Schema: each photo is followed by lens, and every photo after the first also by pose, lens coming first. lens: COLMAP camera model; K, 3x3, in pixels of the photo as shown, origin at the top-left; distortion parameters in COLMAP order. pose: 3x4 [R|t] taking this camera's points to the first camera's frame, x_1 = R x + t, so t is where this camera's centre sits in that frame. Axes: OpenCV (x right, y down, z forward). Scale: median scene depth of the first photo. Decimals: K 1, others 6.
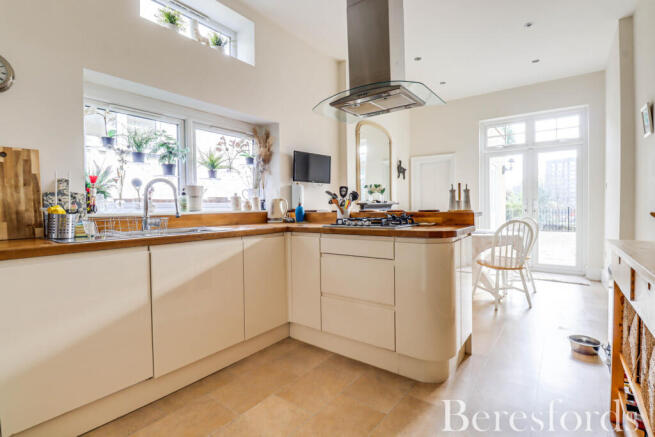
lens RADIAL K [[306.3, 0, 333.3], [0, 306.3, 214.7], [0, 0, 1]] dist [-0.000958, -0.011867]
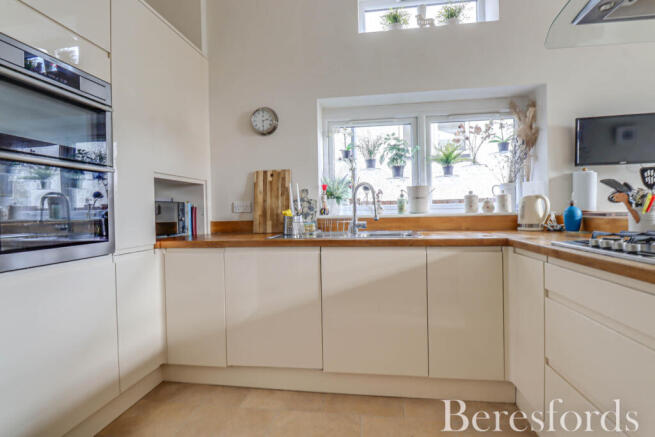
lens RADIAL K [[306.3, 0, 334.6], [0, 306.3, 214.8], [0, 0, 1]] dist [-0.000958, -0.011867]
pose [[0.486427, 0.014493, -0.873601, 0.240271], [-0.008568, 0.999893, 0.011817, -0.016860], [0.873679, 0.001736, 0.486499, 0.338590]]
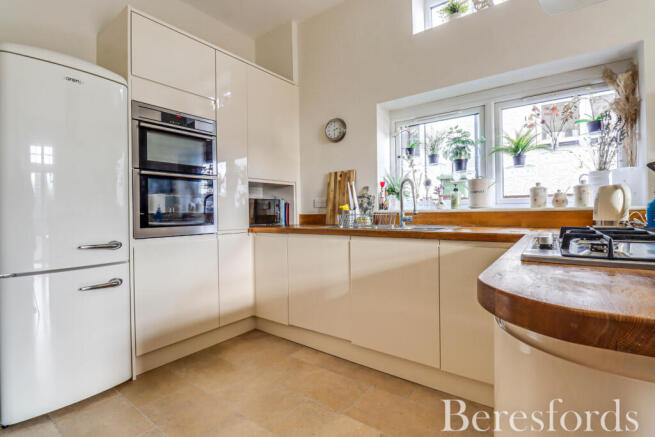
lens RADIAL K [[306.3, 0, 341.1], [0, 306.3, 214.0], [0, 0, 1]] dist [-0.000958, -0.011867]
pose [[0.013135, 0.018863, -0.999736, 0.428801], [-0.011485, 0.999759, 0.018713, -0.007435], [0.999848, 0.011236, 0.013348, 0.618585]]
